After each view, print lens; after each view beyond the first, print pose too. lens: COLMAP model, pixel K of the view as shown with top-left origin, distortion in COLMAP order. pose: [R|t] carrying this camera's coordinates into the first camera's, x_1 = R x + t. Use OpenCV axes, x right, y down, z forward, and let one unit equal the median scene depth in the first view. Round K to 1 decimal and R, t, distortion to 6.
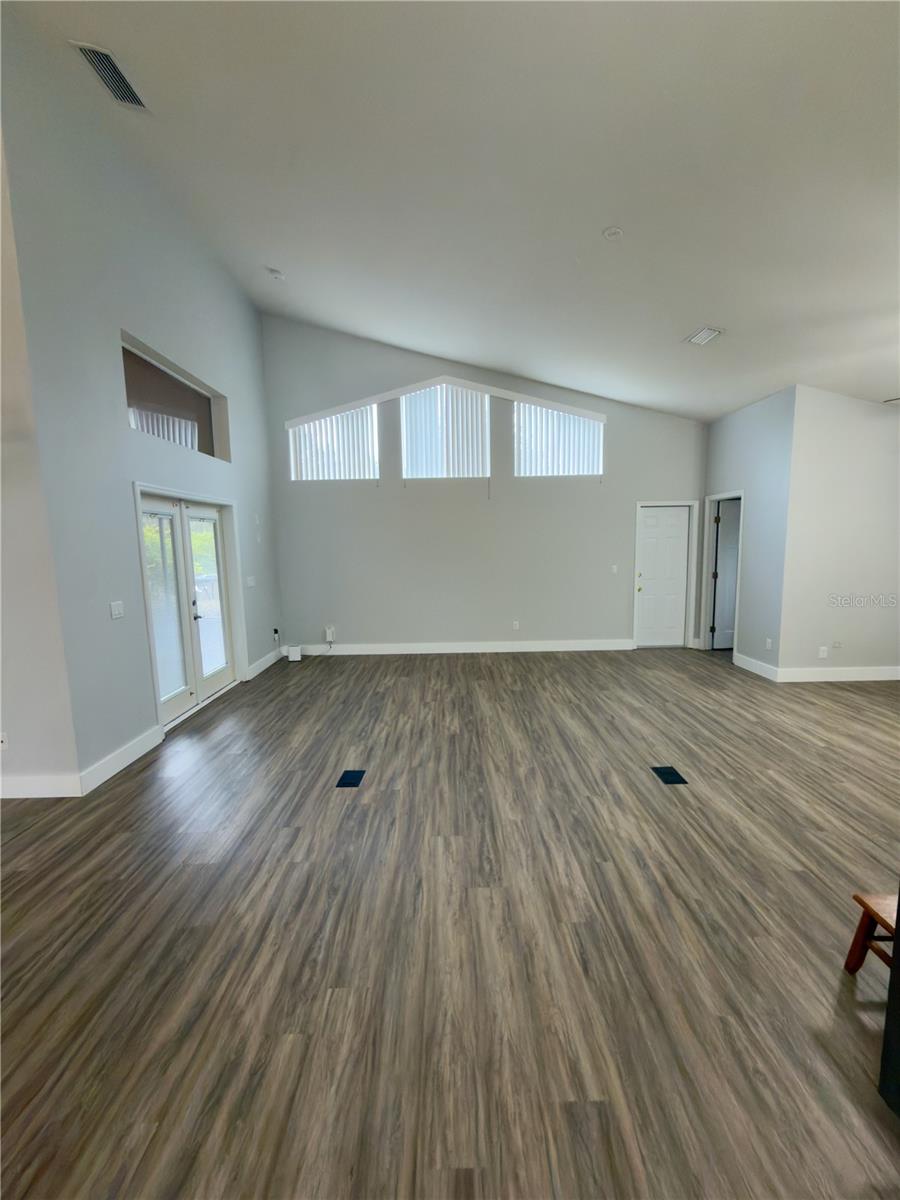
lens RADIAL K [[476.5, 0, 450.0], [0, 476.5, 600.0], [0, 0, 1]] dist [0.001961, 0.000178]
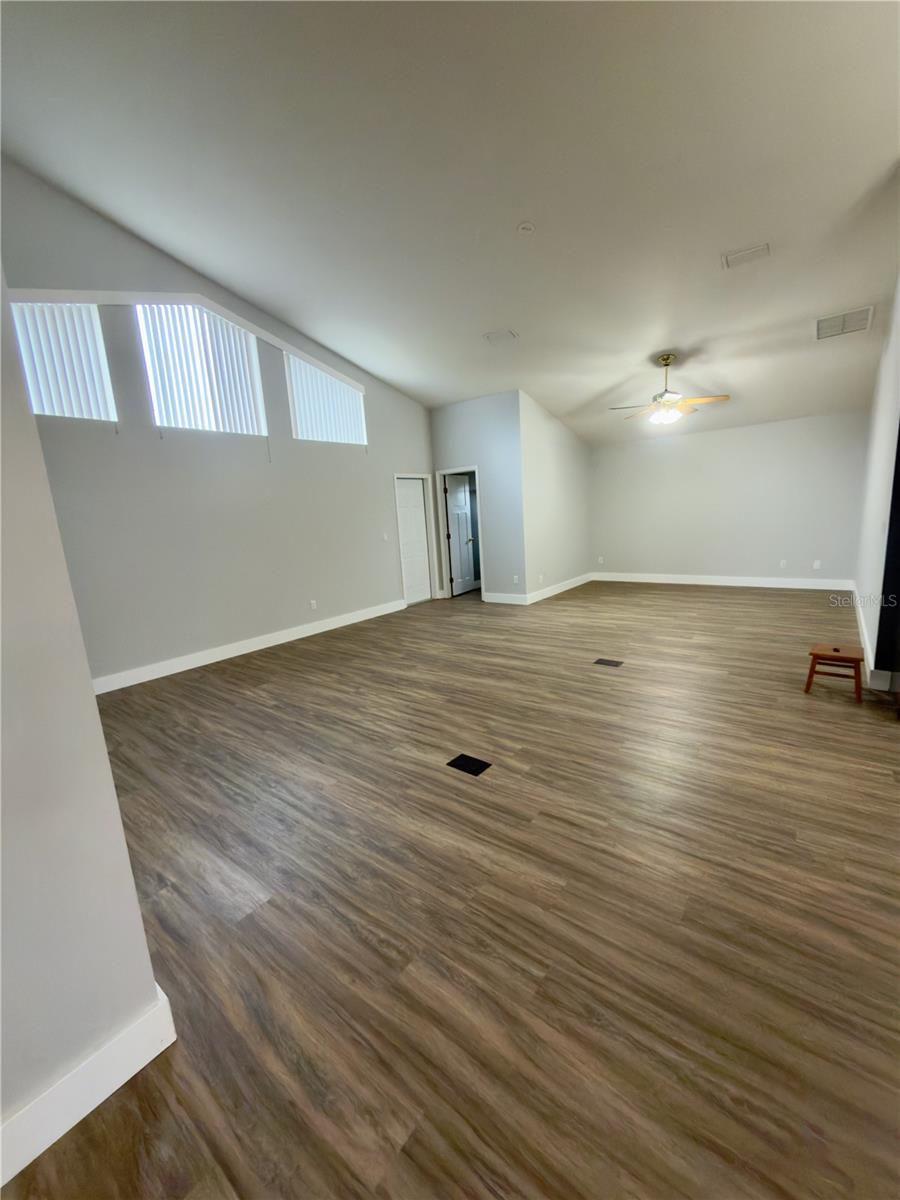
lens RADIAL K [[476.5, 0, 450.0], [0, 476.5, 600.0], [0, 0, 1]] dist [0.001961, 0.000178]
pose [[0.619217, -0.161481, 0.768436, -0.595703], [0.143618, 0.985408, 0.091347, -0.002305], [-0.771974, 0.053798, 0.633373, 0.327191]]
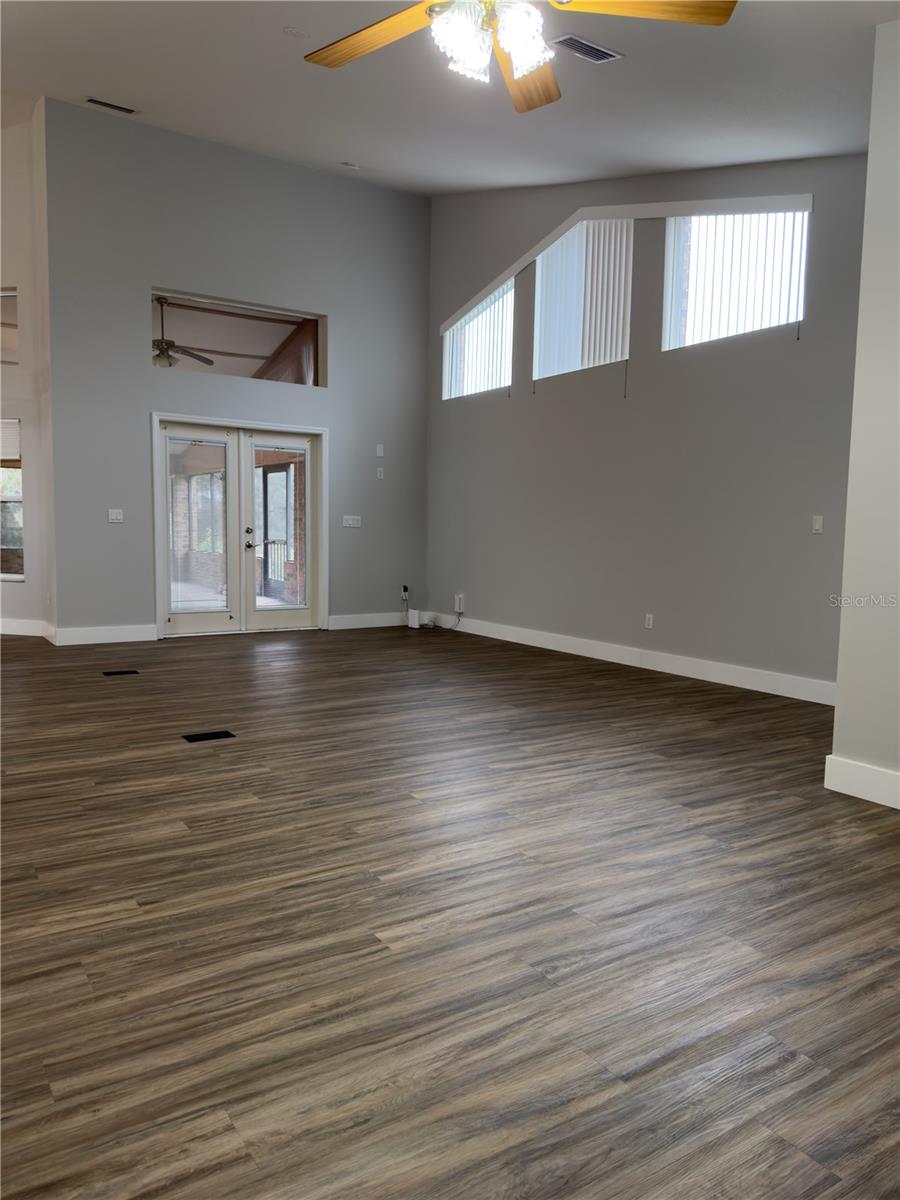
lens RADIAL K [[834.2, 0, 444.4], [0, 834.2, 605.9], [0, 0, 1]] dist [0.166782, -0.353290]
pose [[0.537856, 0.102936, -0.836729, 1.232242], [-0.126523, 0.991132, 0.040601, 0.040210], [0.833489, 0.084028, 0.546110, 0.387298]]
